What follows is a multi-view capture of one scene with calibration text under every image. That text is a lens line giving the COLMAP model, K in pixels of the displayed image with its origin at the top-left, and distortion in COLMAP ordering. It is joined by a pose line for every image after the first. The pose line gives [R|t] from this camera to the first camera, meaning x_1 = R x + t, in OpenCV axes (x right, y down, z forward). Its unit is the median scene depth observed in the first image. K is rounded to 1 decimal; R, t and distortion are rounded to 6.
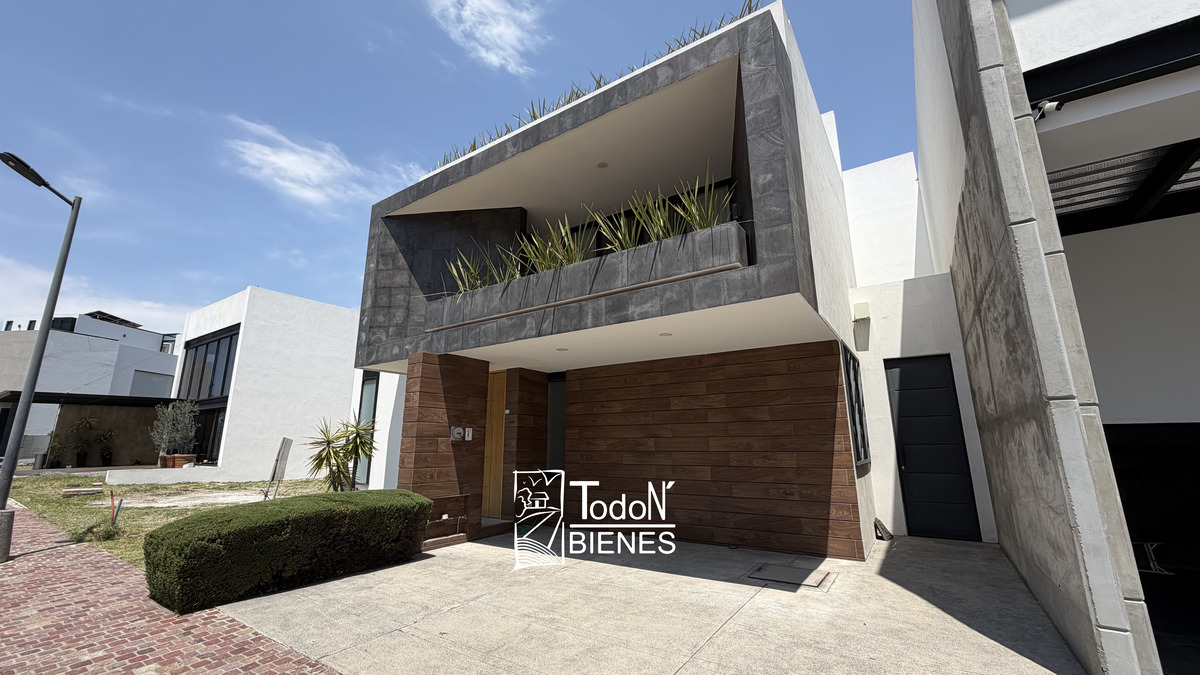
lens RADIAL K [[478.8, 0, 599.1], [0, 478.8, 337.5], [0, 0, 1]] dist [0.000152, 0.000016]
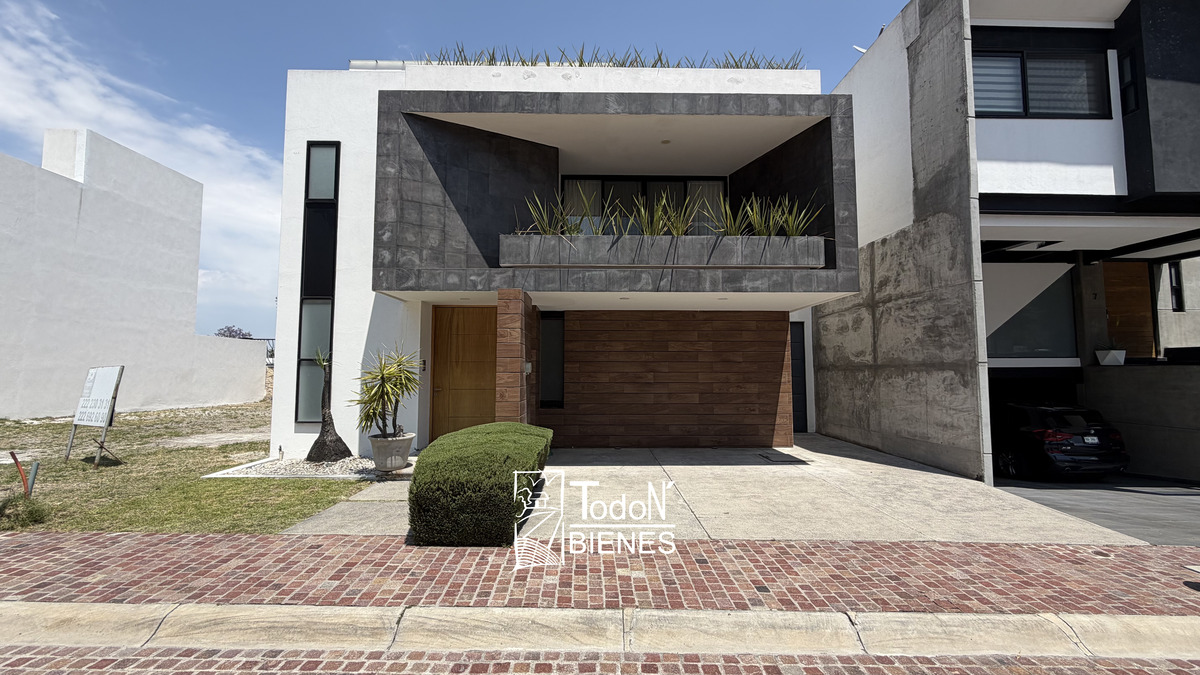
lens RADIAL K [[478.8, 0, 599.1], [0, 478.8, 337.5], [0, 0, 1]] dist [0.000152, 0.000016]
pose [[0.817910, 0.044587, 0.573616, -0.825178], [-0.131742, 0.985018, 0.111283, -0.002806], [-0.560060, -0.166589, 0.811530, 0.080712]]
